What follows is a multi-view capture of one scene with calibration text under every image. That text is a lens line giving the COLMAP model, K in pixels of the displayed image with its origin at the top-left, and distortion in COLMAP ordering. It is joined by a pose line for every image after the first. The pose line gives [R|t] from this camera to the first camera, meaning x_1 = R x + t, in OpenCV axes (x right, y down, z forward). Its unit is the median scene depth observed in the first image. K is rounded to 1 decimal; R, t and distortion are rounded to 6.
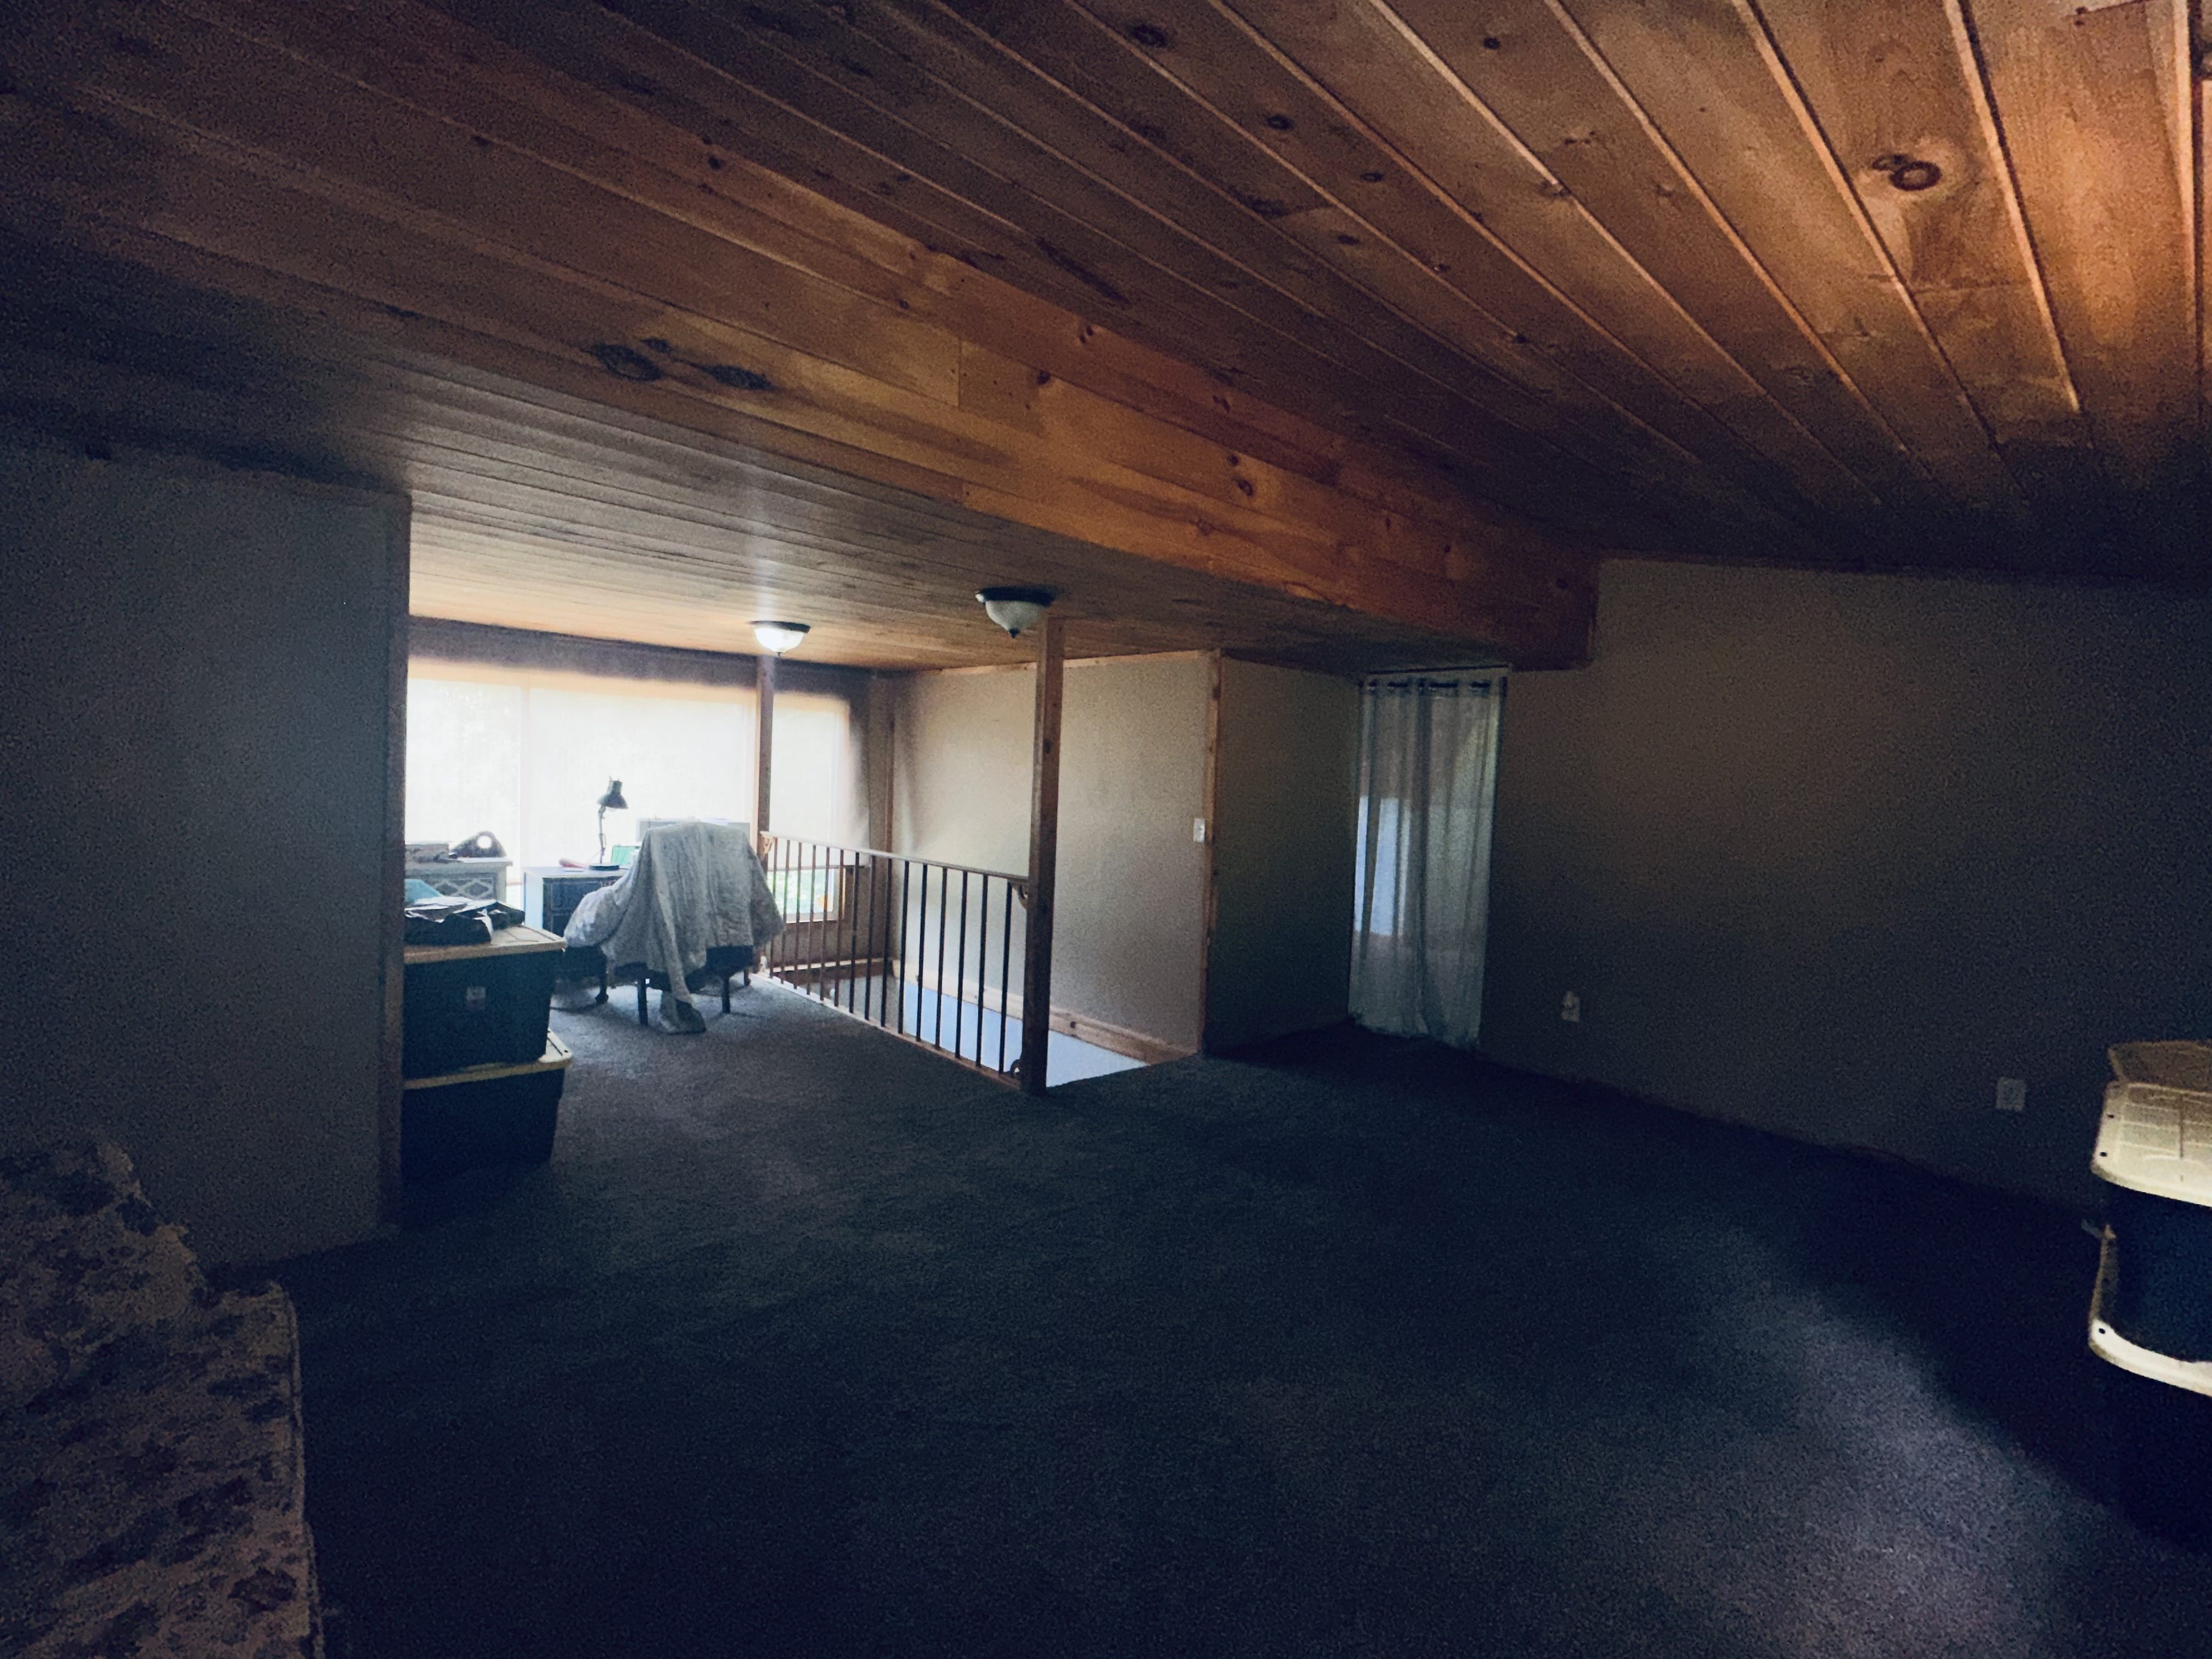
lens RADIAL K [[1008.6, 0, 1105.9], [0, 1008.6, 832.6], [0, 0, 1]] dist [-0.008604, 0.001056]
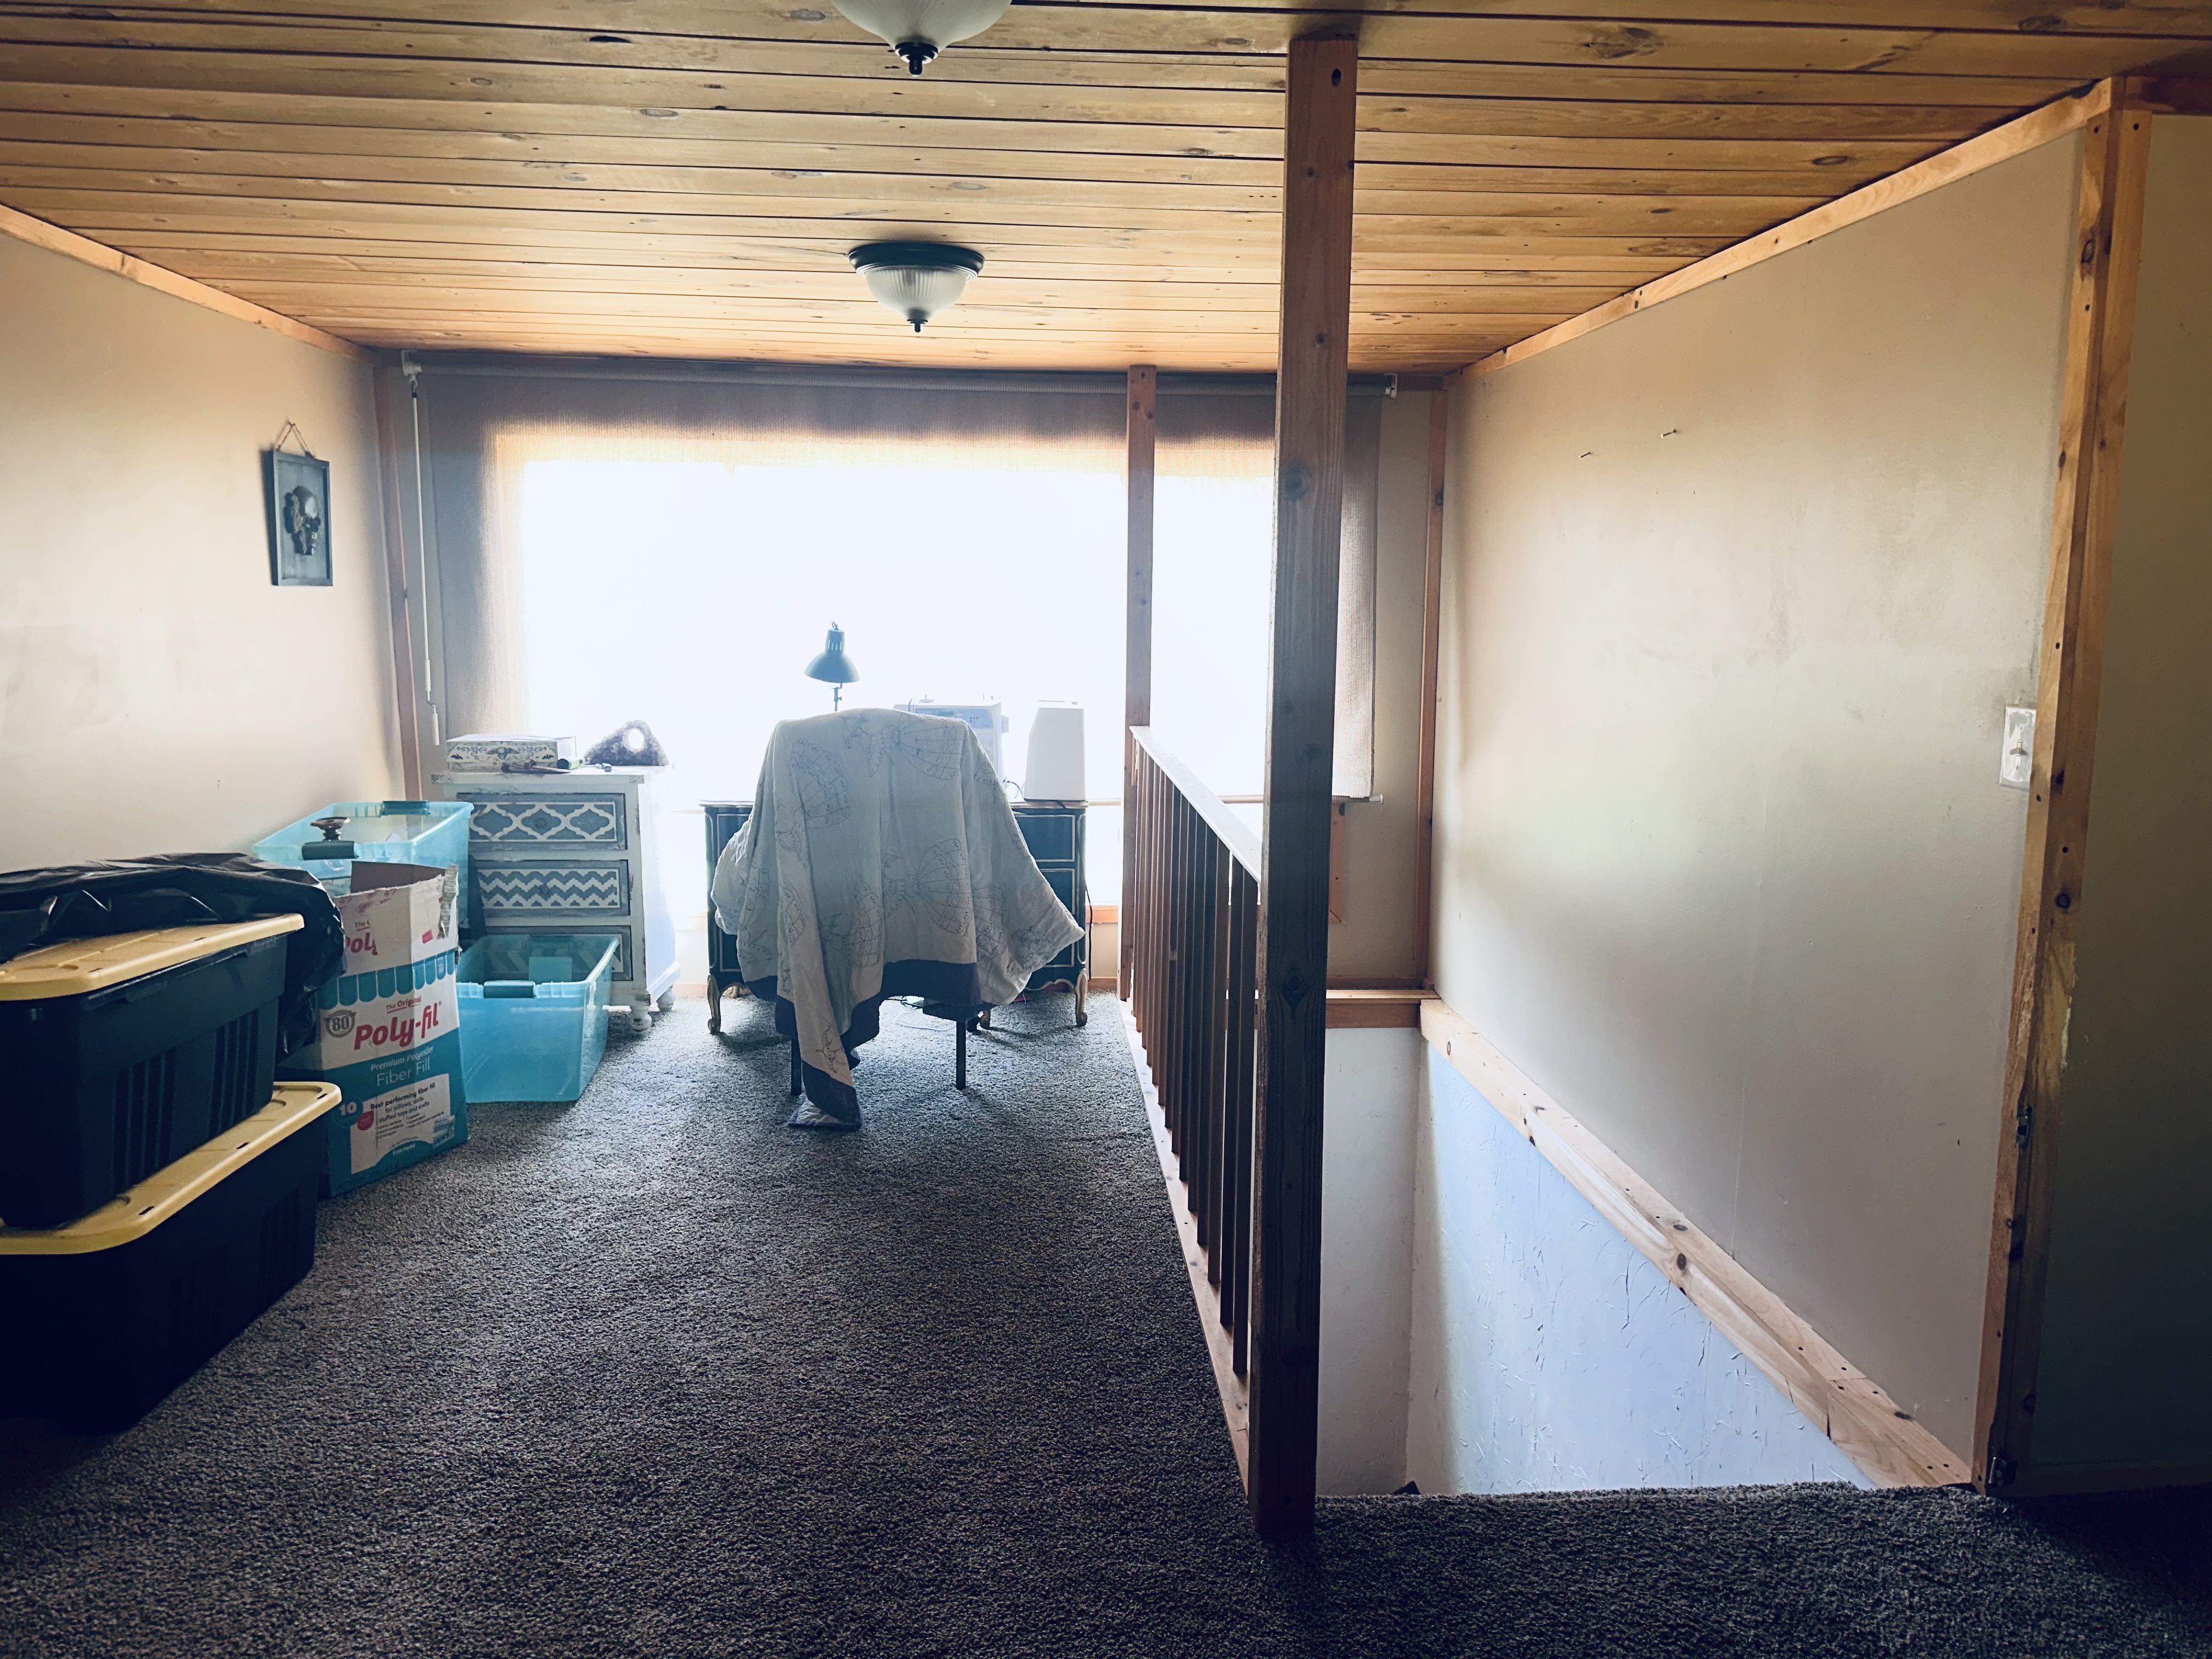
lens RADIAL K [[1551.9, 0, 1117.4], [0, 1551.9, 825.4], [0, 0, 1]] dist [0.053314, -0.064319]
pose [[0.789357, 0.051024, -0.611810, 0.348496], [-0.008388, 0.997344, 0.072356, -0.019620], [0.613877, -0.051983, 0.787689, 1.014032]]
